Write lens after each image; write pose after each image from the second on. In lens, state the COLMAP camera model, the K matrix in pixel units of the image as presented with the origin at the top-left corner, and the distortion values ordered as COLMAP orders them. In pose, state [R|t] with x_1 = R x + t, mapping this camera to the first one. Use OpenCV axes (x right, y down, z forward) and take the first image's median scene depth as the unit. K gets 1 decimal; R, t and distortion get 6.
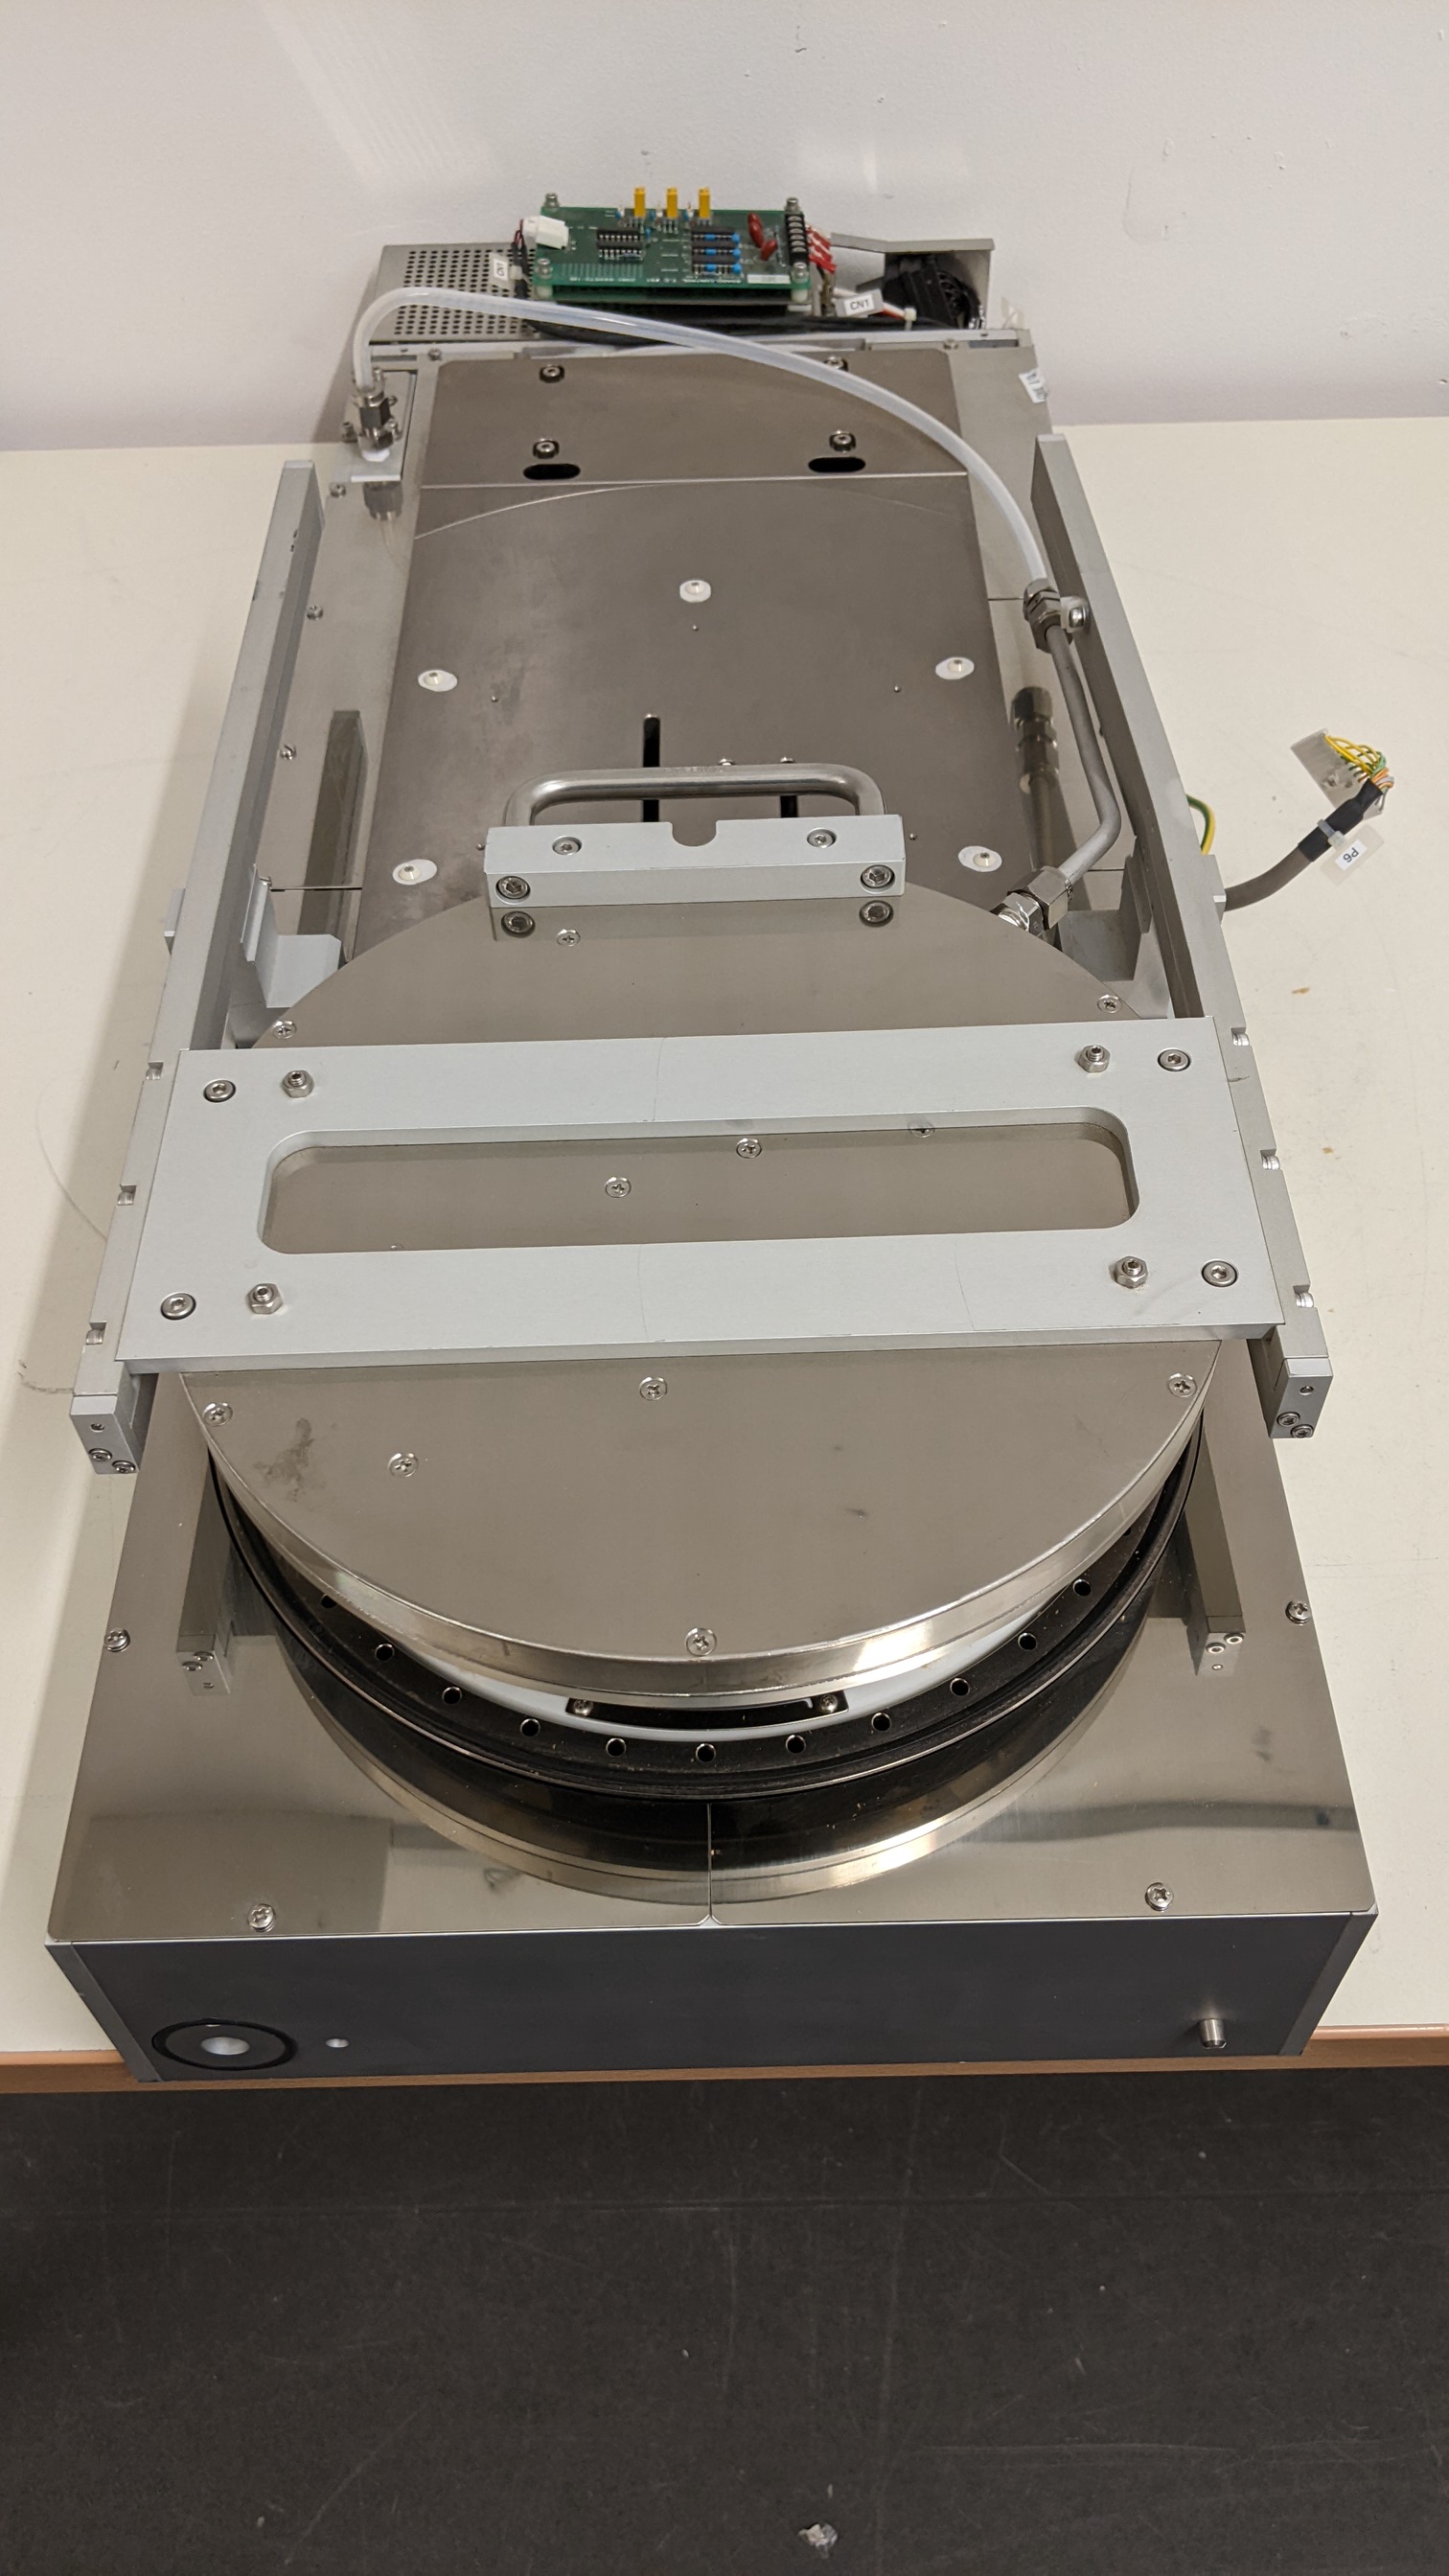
lens RADIAL K [[2108.2, 0, 726.6], [0, 2108.2, 1296.3], [0, 0, 1]] dist [-0.000381, -0.020192]
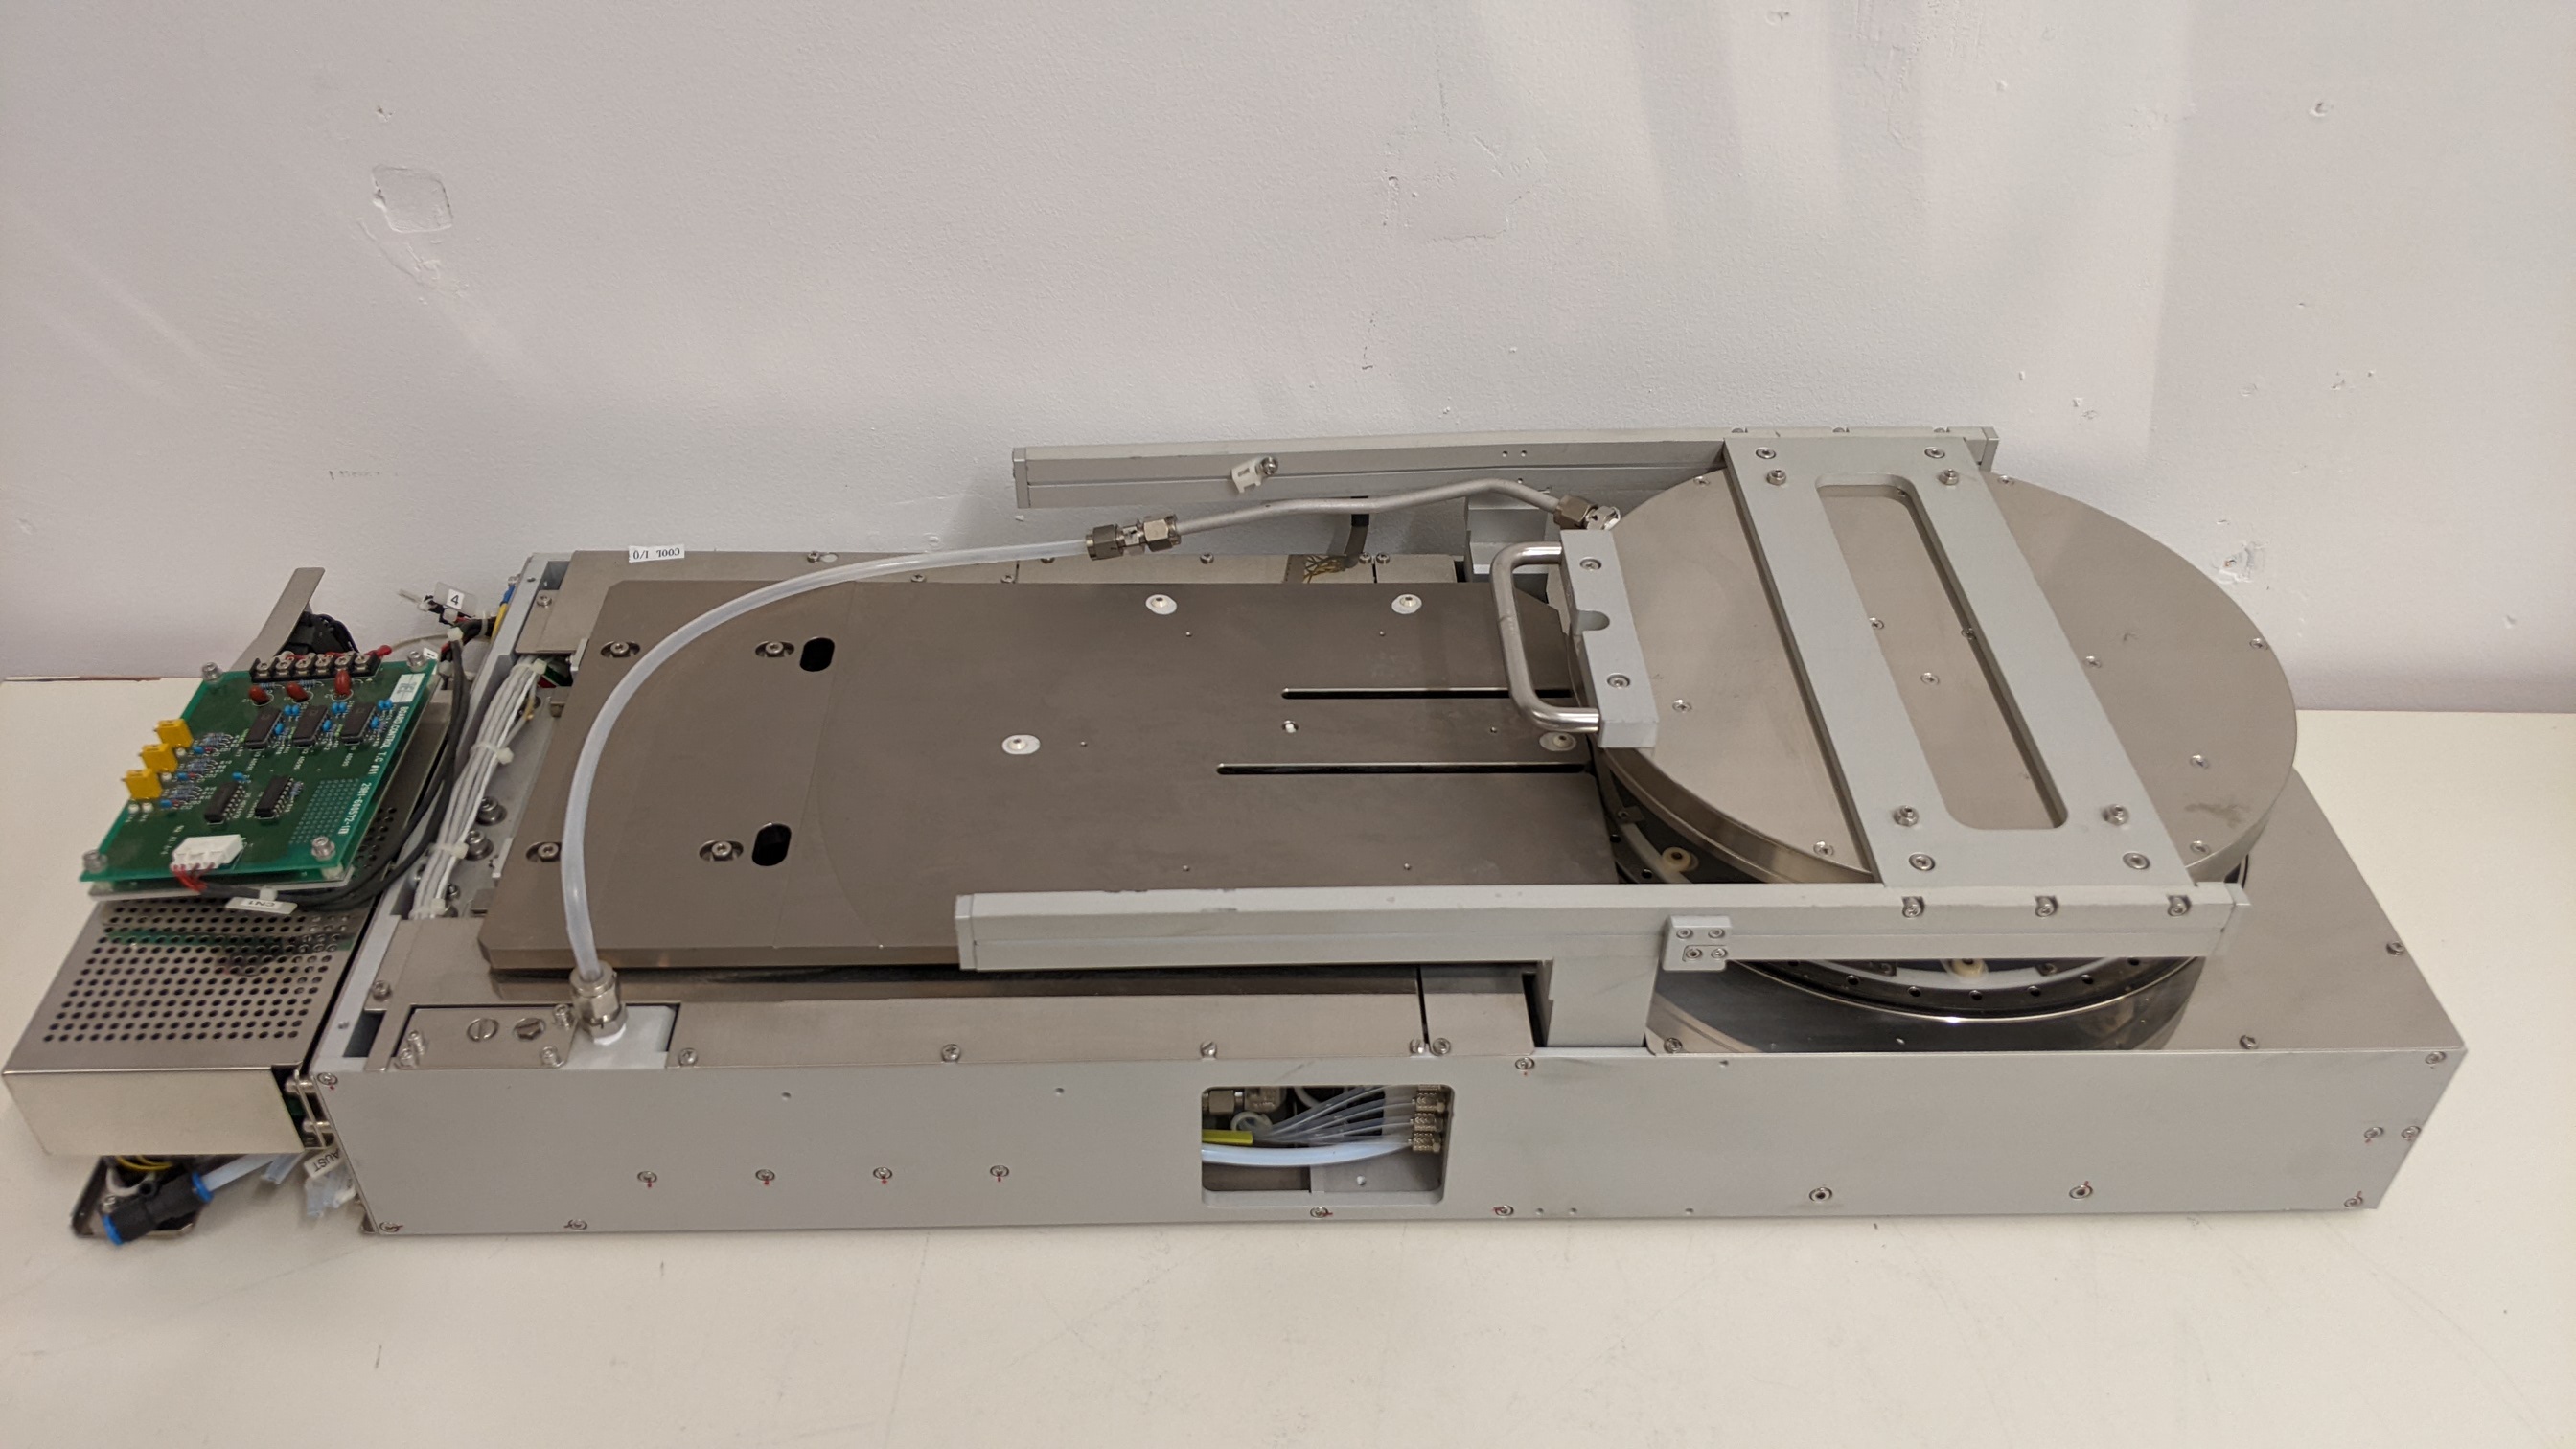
lens RADIAL K [[2108.2, 0, 1301.4], [0, 2108.2, 719.7], [0, 0, 1]] dist [-0.000381, -0.020192]
pose [[-0.022002, -0.624577, 0.780654, -0.815551], [0.765120, 0.492084, 0.415265, -0.663898], [-0.643512, 0.606430, 0.467049, 0.424080]]
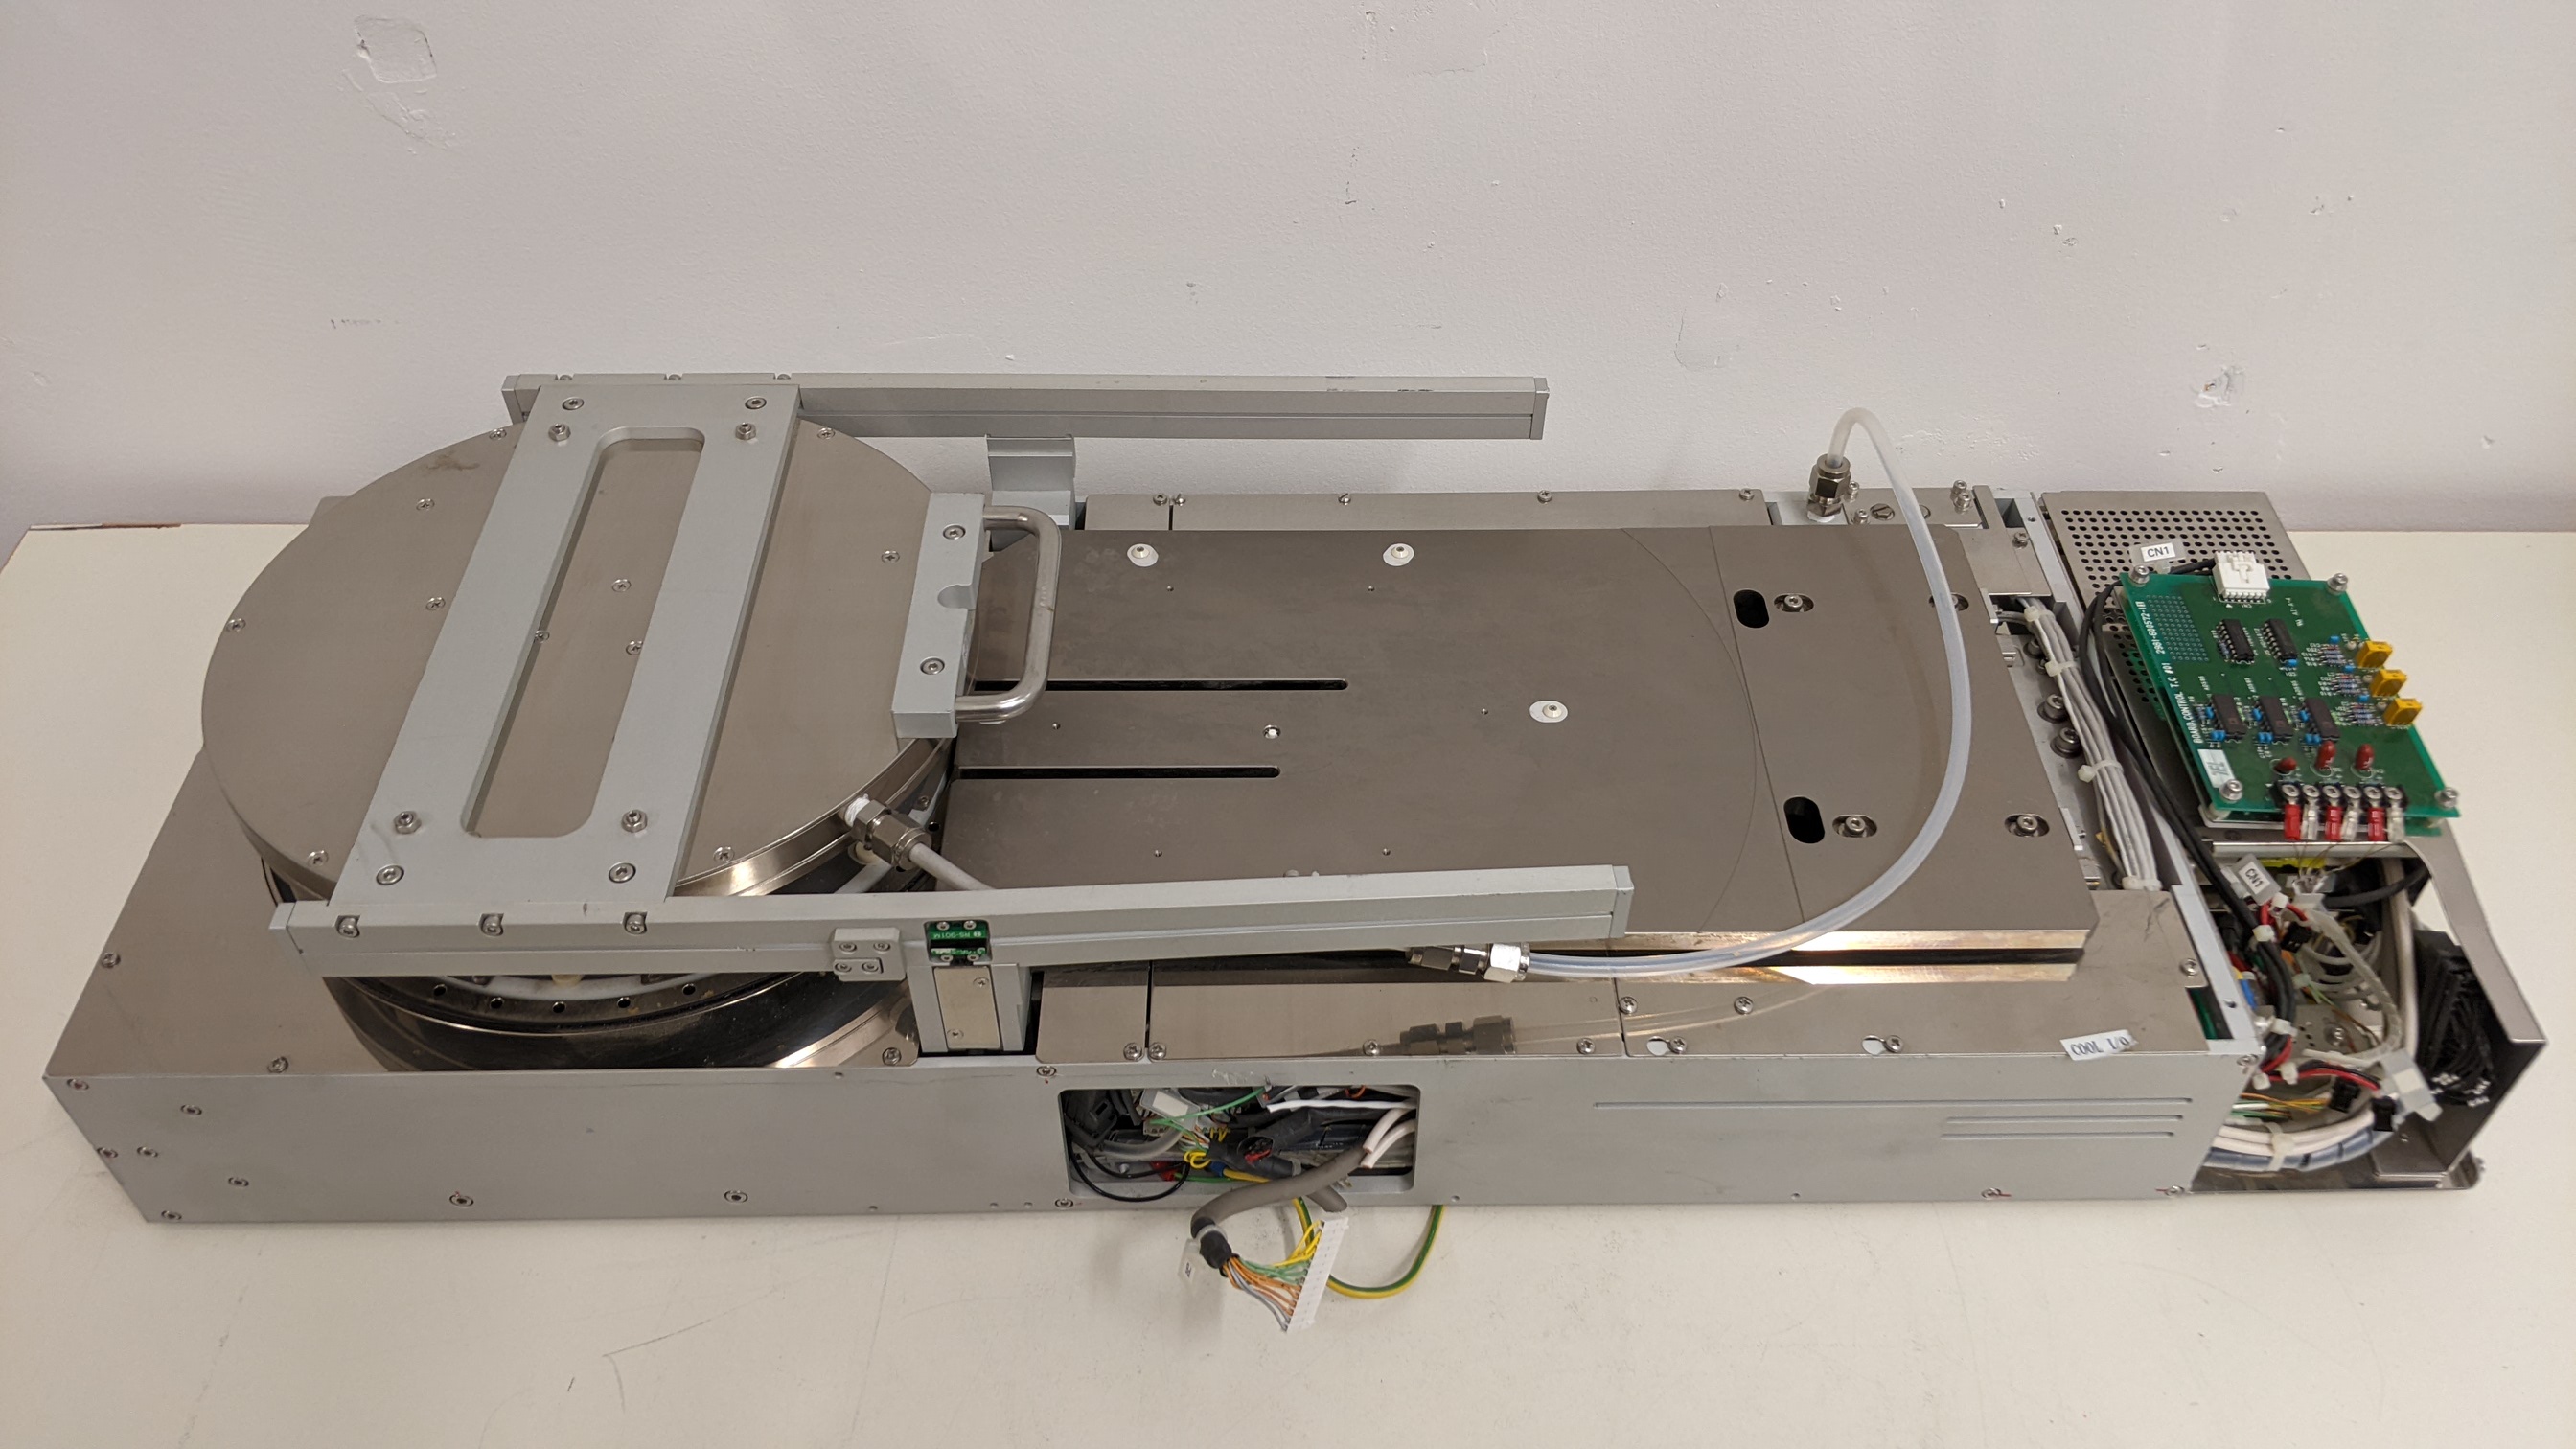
lens RADIAL K [[2108.2, 0, 1330.1], [0, 2108.2, 754.8], [0, 0, 1]] dist [-0.000381, -0.020192]
pose [[0.008262, 0.714437, -0.699651, 0.705773], [-0.779735, 0.442653, 0.442799, -0.691456], [0.626055, 0.541884, 0.560729, 0.378944]]
